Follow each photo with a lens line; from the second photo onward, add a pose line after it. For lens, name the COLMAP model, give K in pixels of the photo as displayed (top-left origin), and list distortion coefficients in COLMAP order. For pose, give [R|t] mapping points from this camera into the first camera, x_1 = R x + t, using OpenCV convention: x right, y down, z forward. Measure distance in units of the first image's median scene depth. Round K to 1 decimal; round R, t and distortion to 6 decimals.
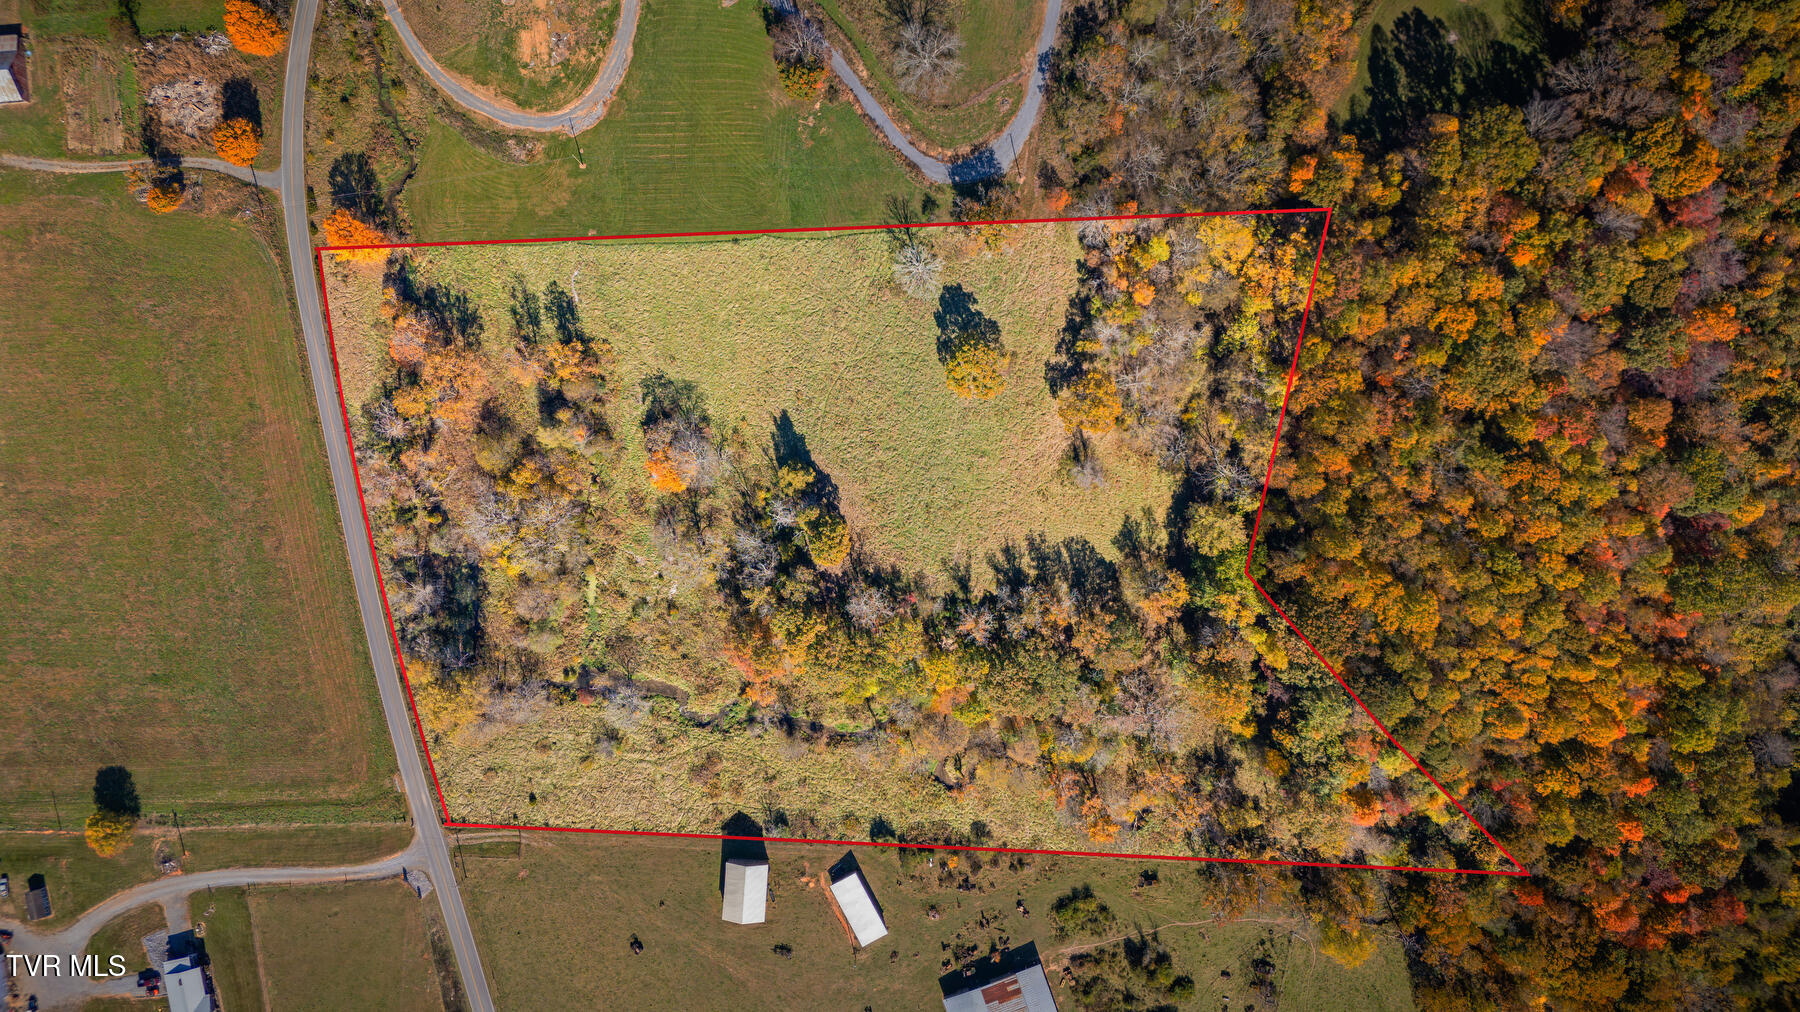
lens RADIAL K [[1320.7, 0, 900.0], [0, 1320.7, 506.0], [0, 0, 1]] dist [0.081742, -0.094977]
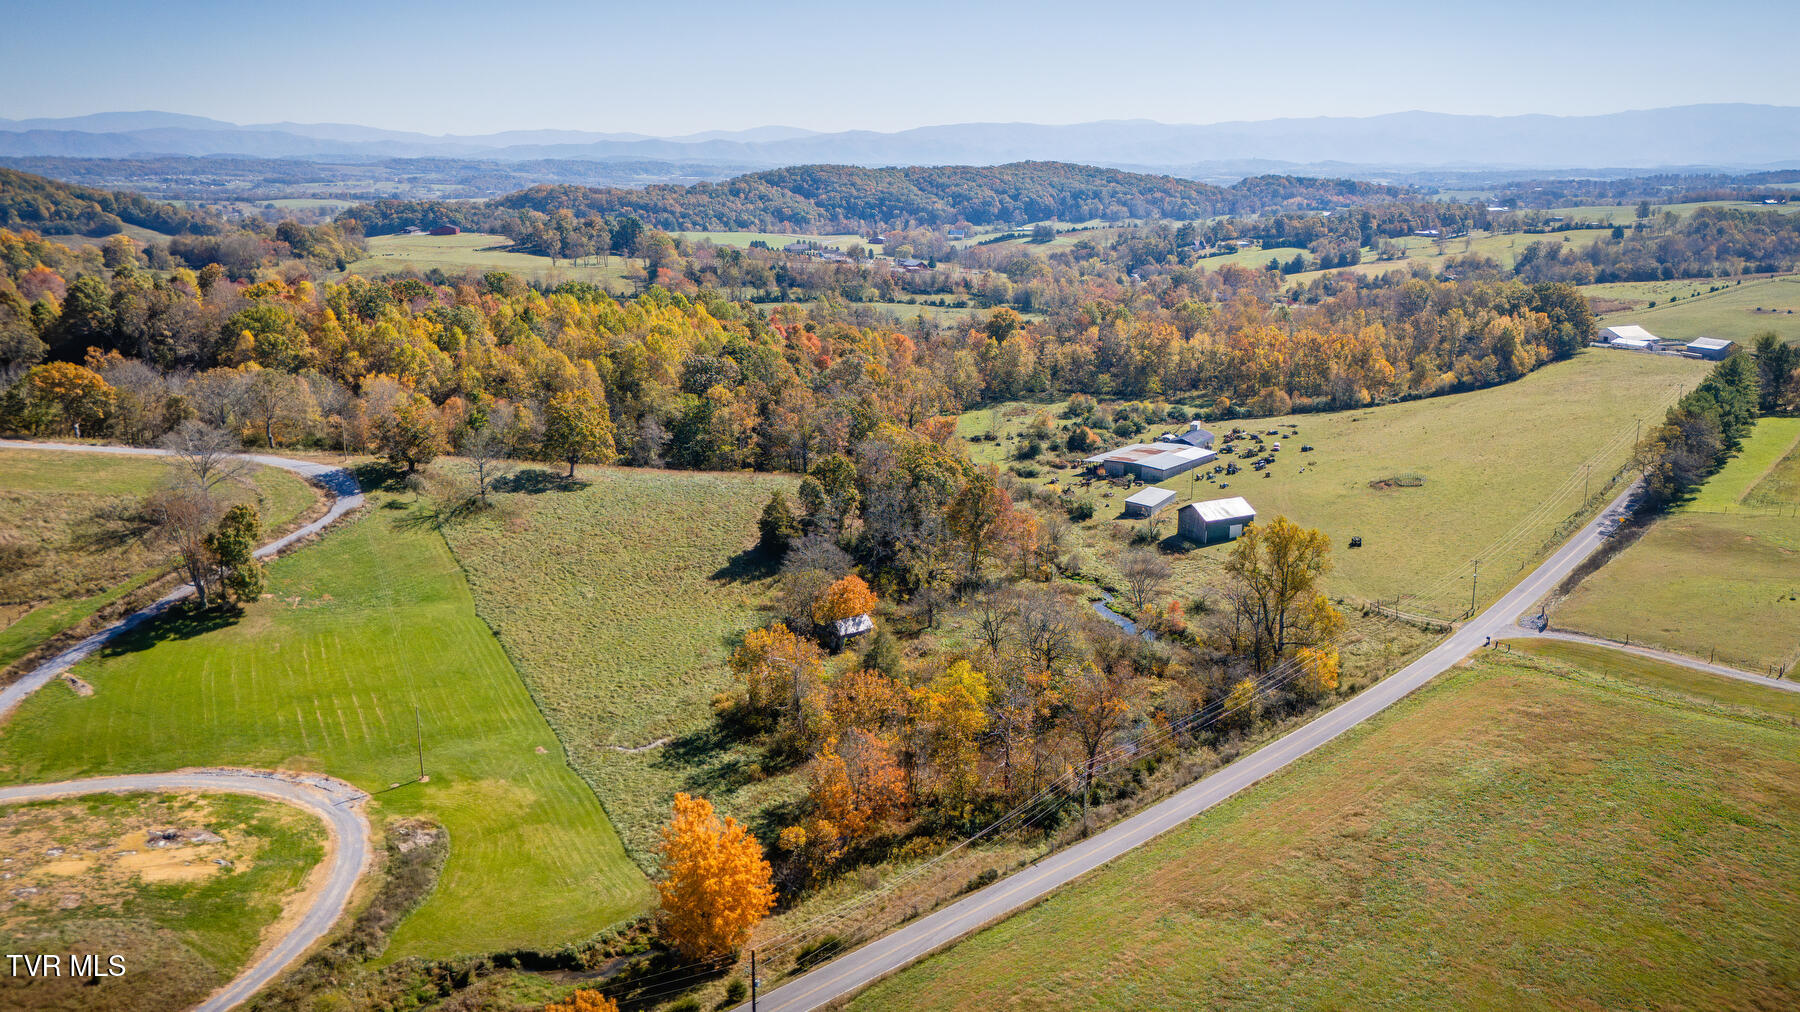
lens RADIAL K [[1320.7, 0, 900.0], [0, 1320.7, 506.0], [0, 0, 1]] dist [0.081742, -0.094977]
pose [[-0.502085, -0.226655, 0.834588, -0.766806], [0.864809, -0.127205, 0.485720, -0.340404], [-0.003927, 0.965633, 0.259881, 0.760334]]
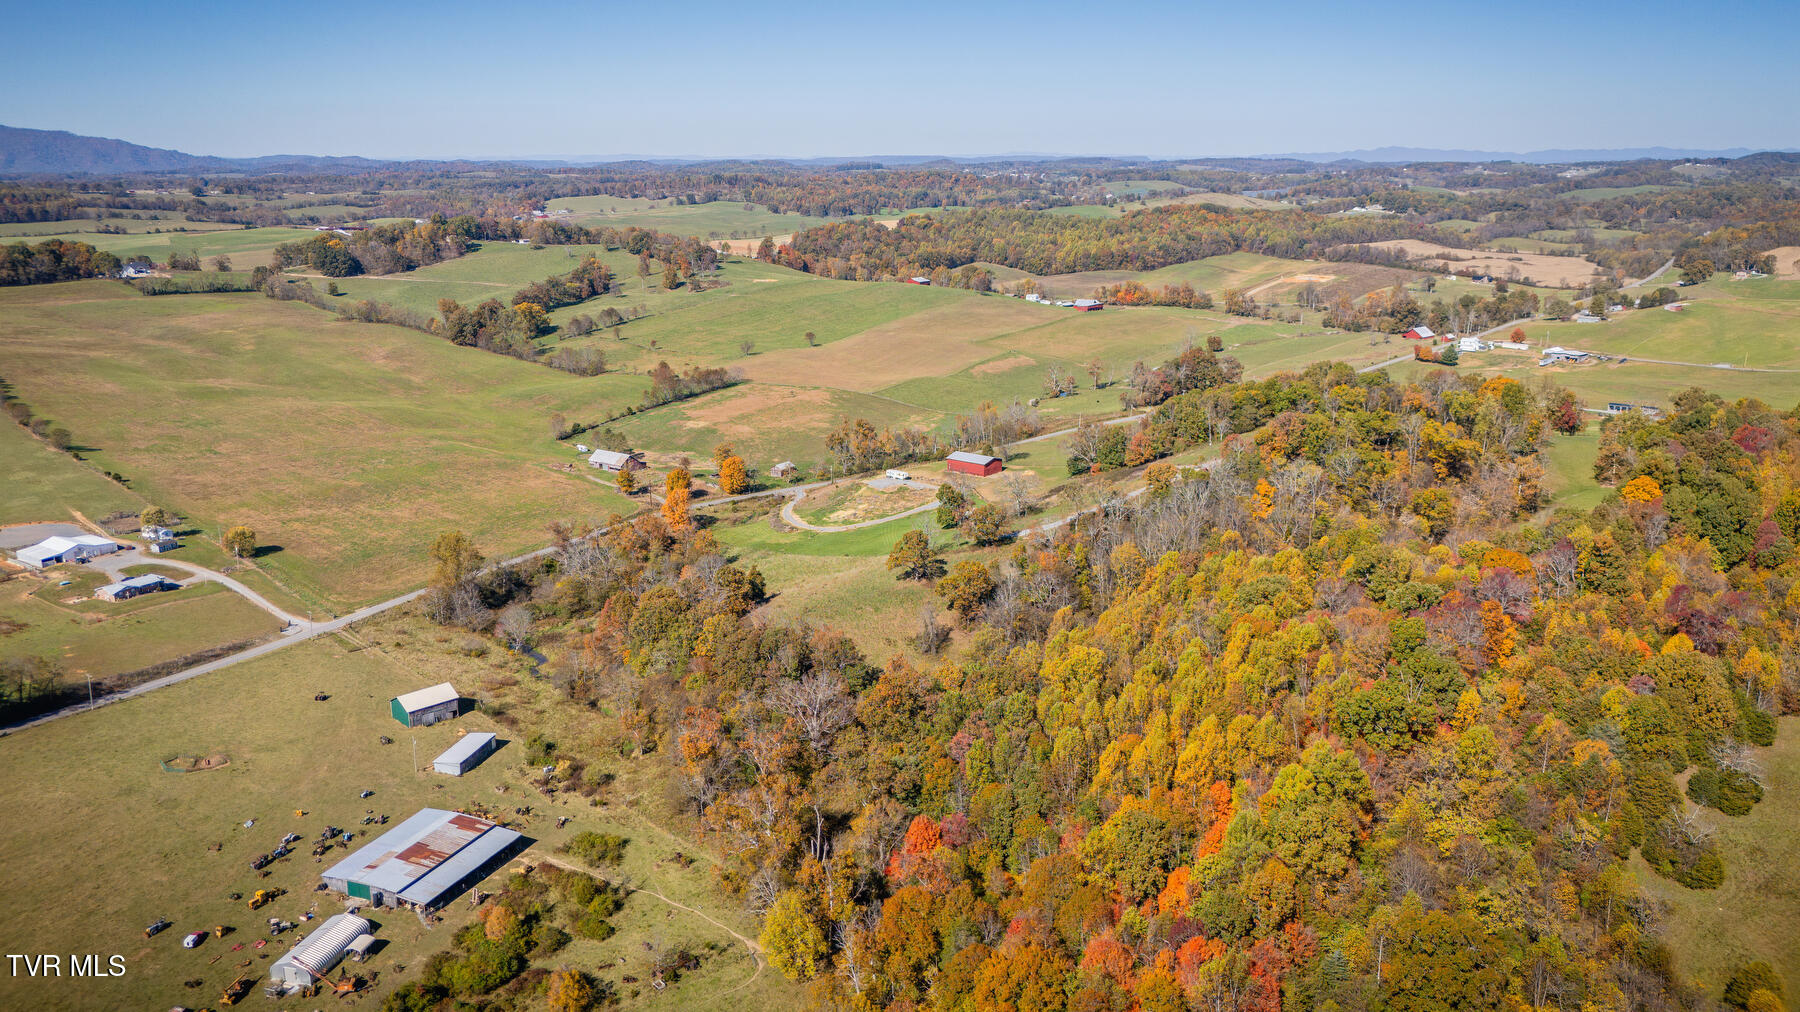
lens RADIAL K [[1320.7, 0, 900.0], [0, 1320.7, 506.0], [0, 0, 1]] dist [0.081742, -0.094977]
pose [[0.750490, 0.156245, -0.642146, 0.815558], [-0.660833, 0.189201, -0.726294, 0.778136], [0.008015, 0.969428, 0.245245, 0.599529]]
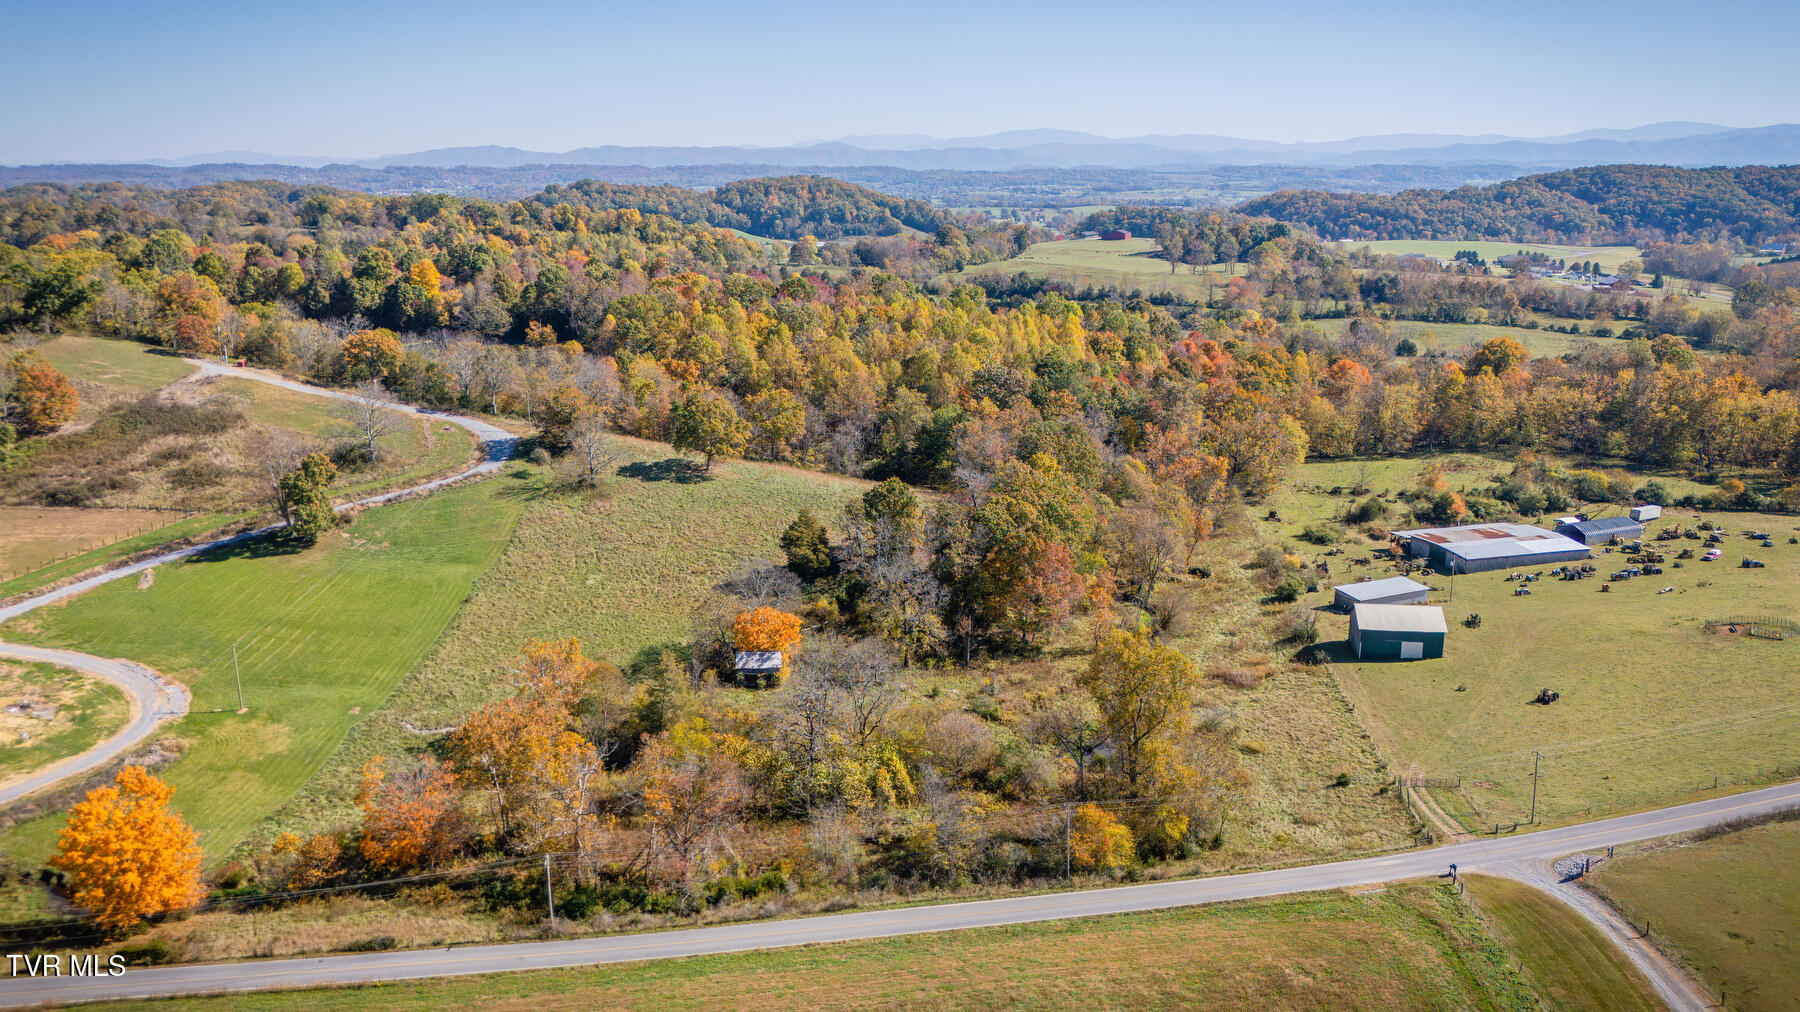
lens RADIAL K [[1320.7, 0, 900.0], [0, 1320.7, 506.0], [0, 0, 1]] dist [0.081742, -0.094977]
pose [[0.076459, -0.253695, 0.964258, -0.784176], [0.997036, 0.011153, -0.076123, 0.087972], [0.008558, 0.967220, 0.253796, 0.766575]]
